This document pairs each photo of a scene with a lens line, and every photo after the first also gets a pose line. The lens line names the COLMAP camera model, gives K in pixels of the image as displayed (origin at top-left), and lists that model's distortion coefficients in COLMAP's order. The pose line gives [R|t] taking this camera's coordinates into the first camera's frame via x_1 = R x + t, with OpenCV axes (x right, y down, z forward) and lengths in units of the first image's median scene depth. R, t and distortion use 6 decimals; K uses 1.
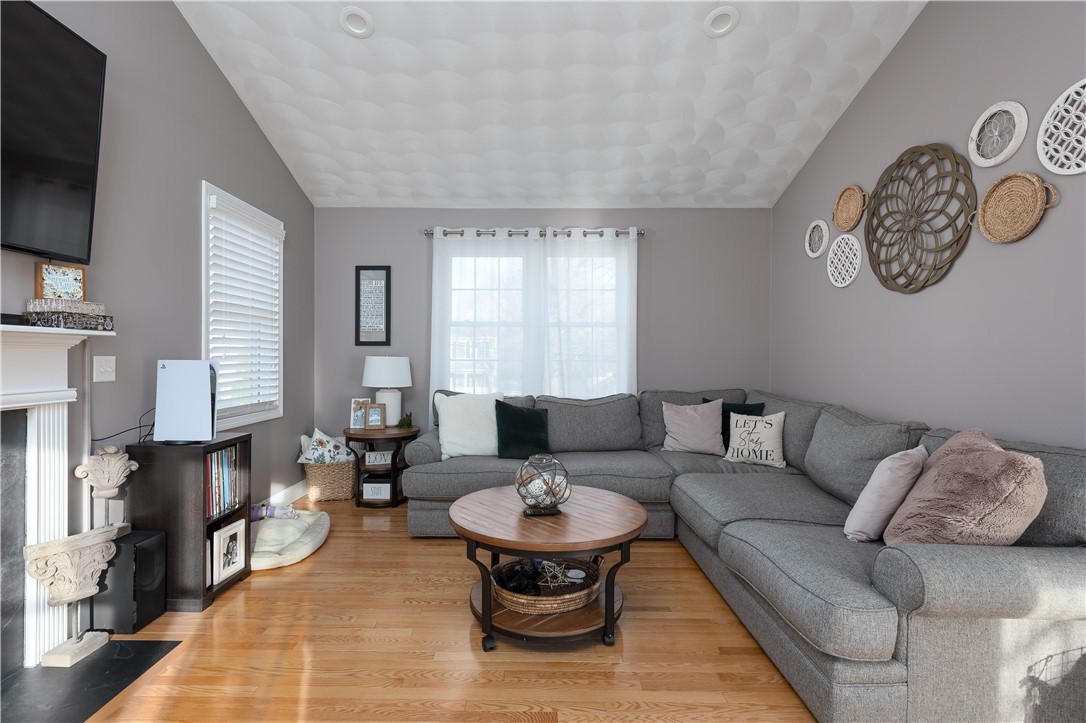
lens RADIAL K [[510.5, 0, 546.5], [0, 510.5, 360.0], [0, 0, 1]] dist [0.002835, -0.000334]
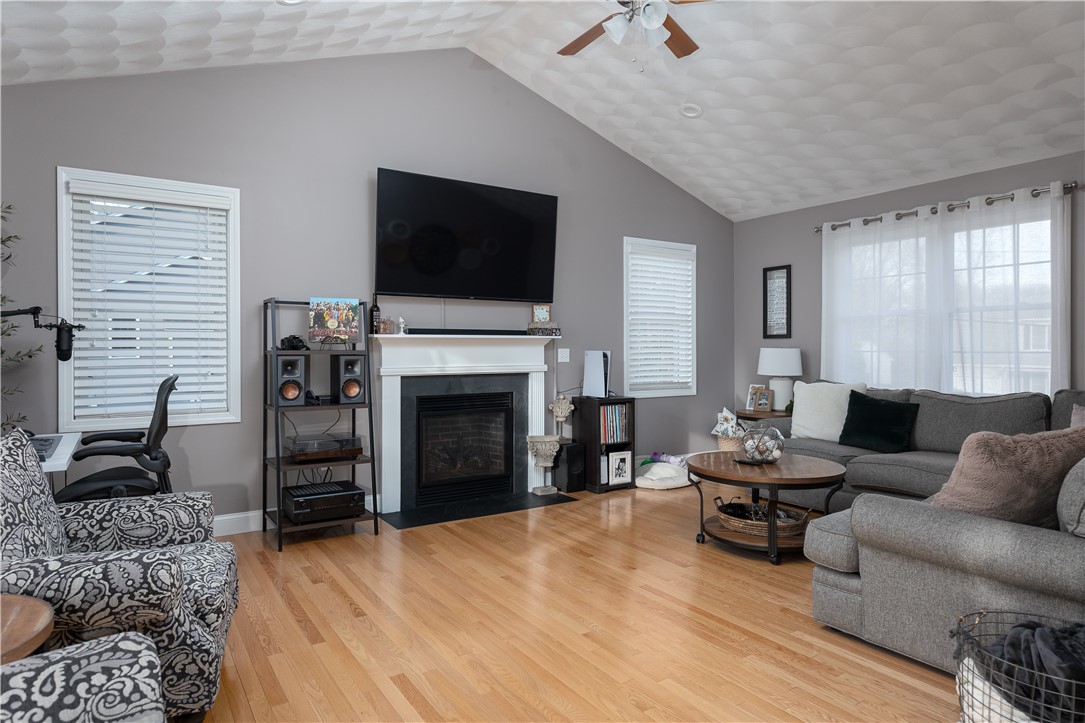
lens RADIAL K [[634.0, 0, 544.3], [0, 634.0, 351.5], [0, 0, 1]] dist [-0.000539, -0.000527]
pose [[0.560652, -0.001269, -0.828050, 0.616267], [-0.001140, 0.999997, -0.002304, 0.004822], [0.828050, 0.002236, 0.560649, -0.225217]]
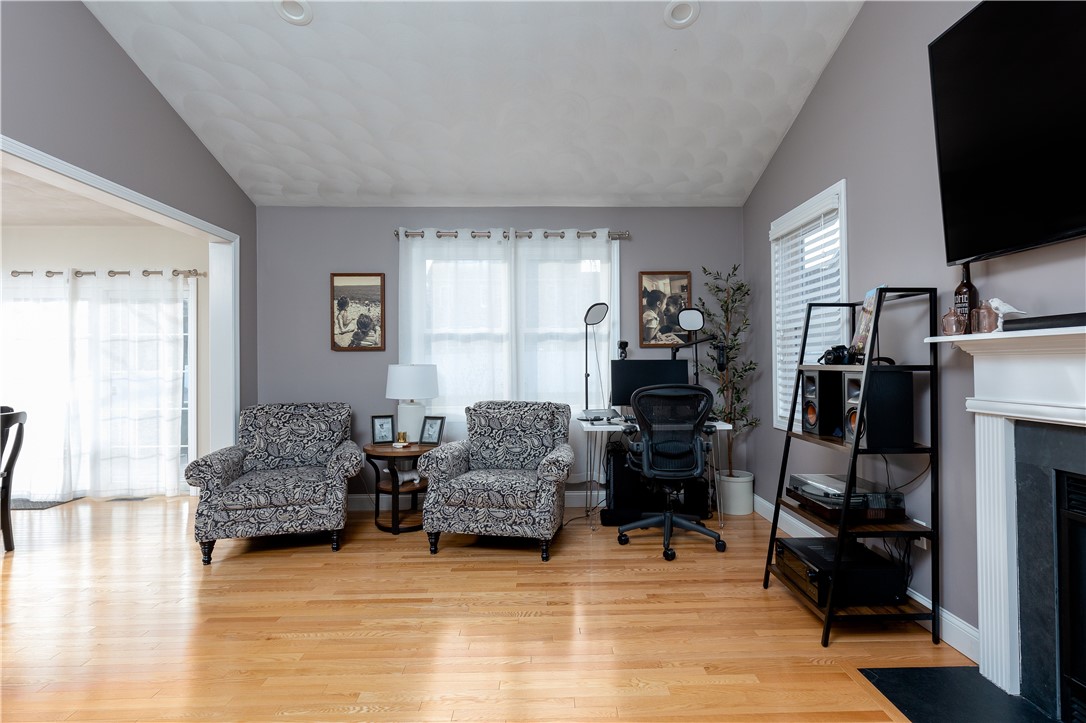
lens RADIAL K [[510.5, 0, 546.5], [0, 510.5, 360.0], [0, 0, 1]] dist [0.002835, -0.000334]
pose [[-0.999260, 0.004793, -0.038152, -0.052896], [0.004958, 0.999979, -0.004222, -0.003775], [0.038131, -0.004408, -0.999263, 0.635509]]
